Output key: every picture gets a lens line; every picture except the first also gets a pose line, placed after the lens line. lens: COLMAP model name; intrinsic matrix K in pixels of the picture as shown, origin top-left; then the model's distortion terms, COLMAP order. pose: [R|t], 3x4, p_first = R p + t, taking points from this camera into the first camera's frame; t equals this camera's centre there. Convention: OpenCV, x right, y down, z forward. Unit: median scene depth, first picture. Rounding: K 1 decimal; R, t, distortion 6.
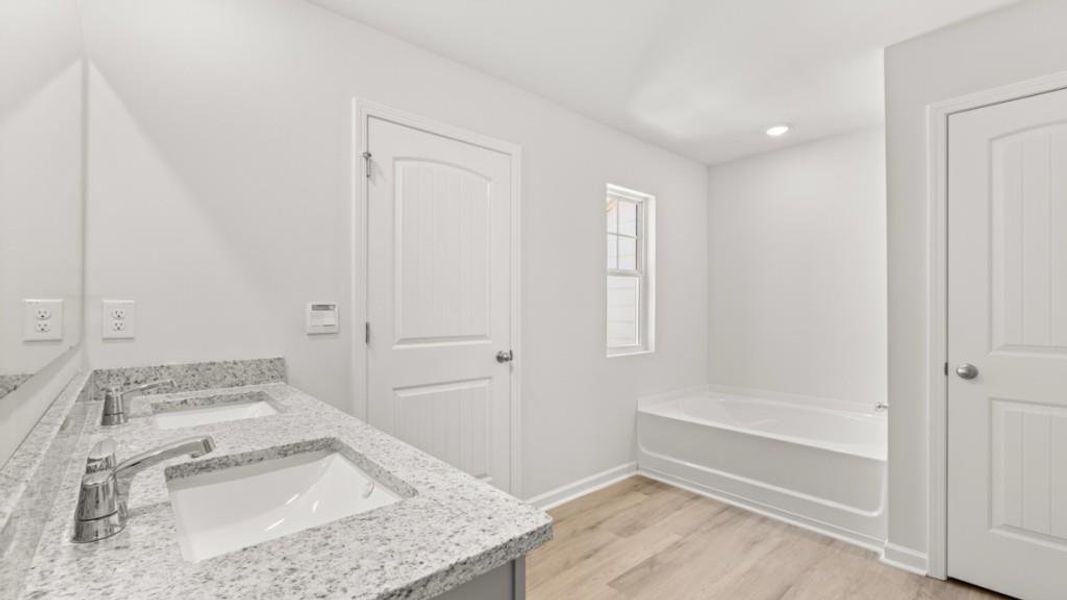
lens RADIAL K [[458.9, 0, 528.9], [0, 458.9, 303.7], [0, 0, 1]] dist [-0.000732, -0.000003]
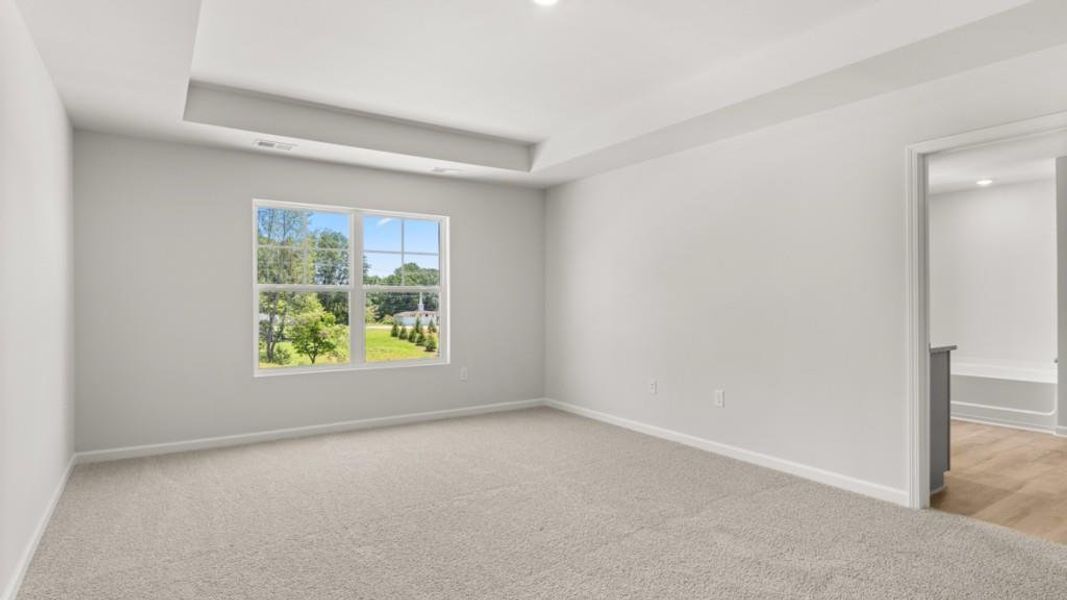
lens RADIAL K [[567.2, 0, 536.8], [0, 567.2, 295.3], [0, 0, 1]] dist [-0.001516, -0.000594]
pose [[0.990971, -0.005314, -0.133974, -0.936050], [0.004972, 0.999983, -0.002886, -0.007205], [0.133987, 0.002194, 0.990981, -1.460807]]
